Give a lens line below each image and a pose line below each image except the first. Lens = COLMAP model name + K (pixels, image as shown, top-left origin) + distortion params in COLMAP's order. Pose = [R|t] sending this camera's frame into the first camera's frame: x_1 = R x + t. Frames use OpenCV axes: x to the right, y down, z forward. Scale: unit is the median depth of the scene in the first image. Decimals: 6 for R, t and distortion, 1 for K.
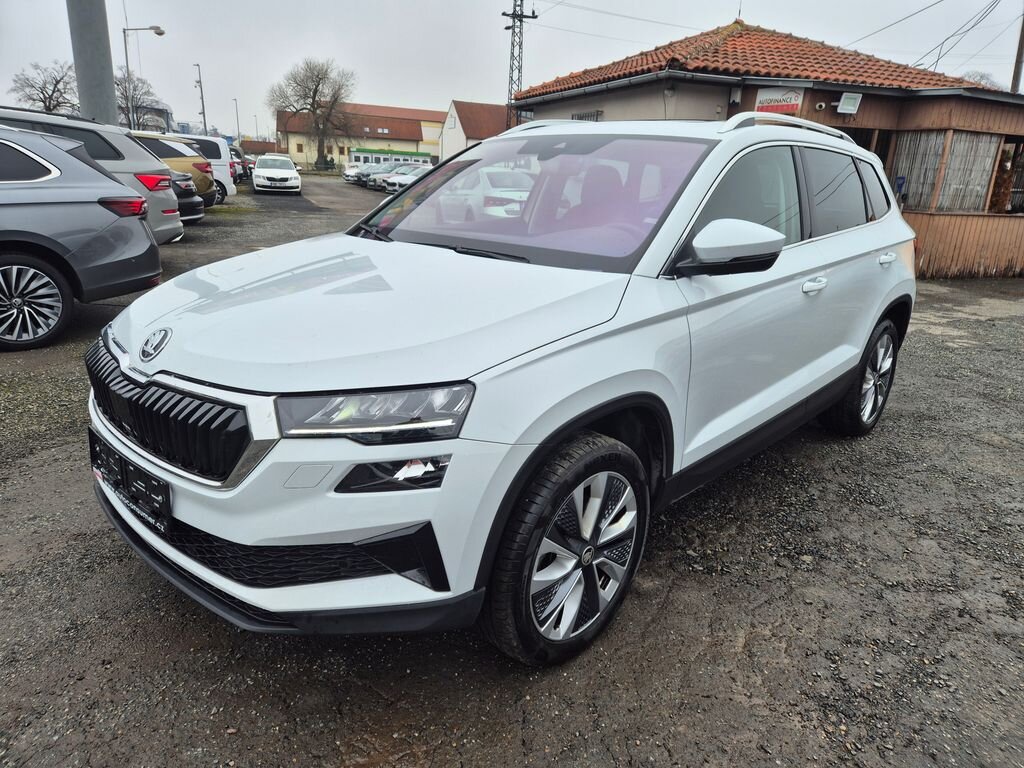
lens RADIAL K [[677.5, 0, 512.6], [0, 677.5, 379.8], [0, 0, 1]] dist [0.065332, -0.042803]
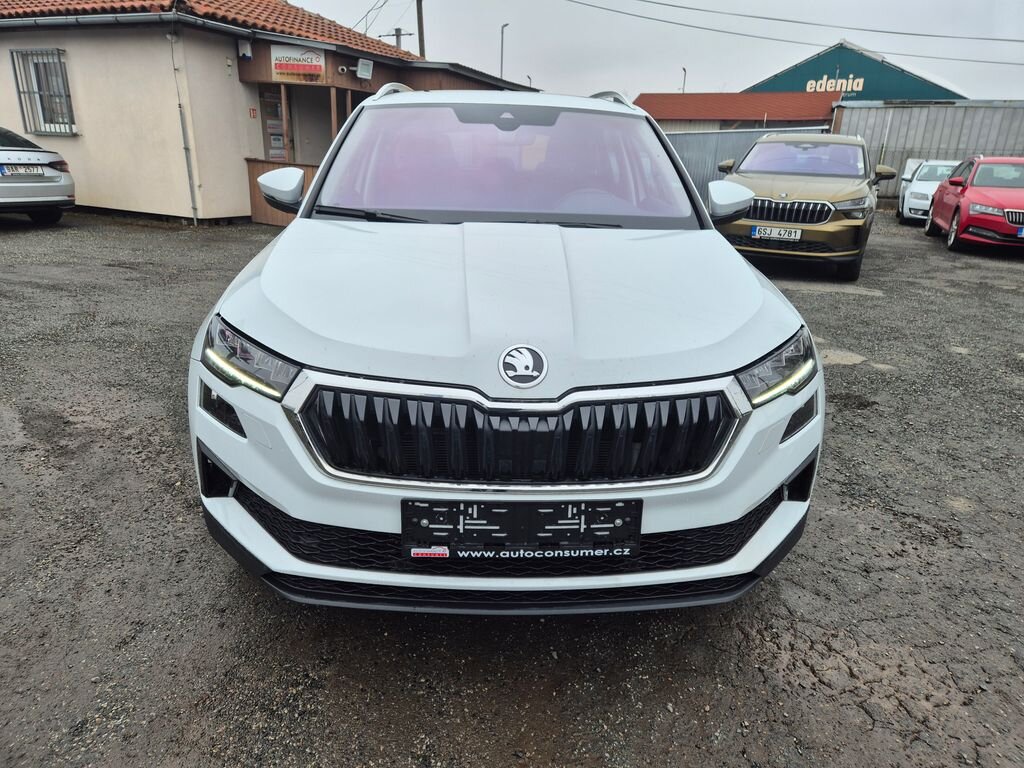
lens RADIAL K [[677.5, 0, 511.0], [0, 677.5, 385.3], [0, 0, 1]] dist [0.065332, -0.042803]
pose [[0.695360, -0.245405, 0.675464, -0.204426], [0.201233, 0.968780, 0.144810, -0.028263], [-0.689913, 0.035231, 0.723034, 0.076361]]
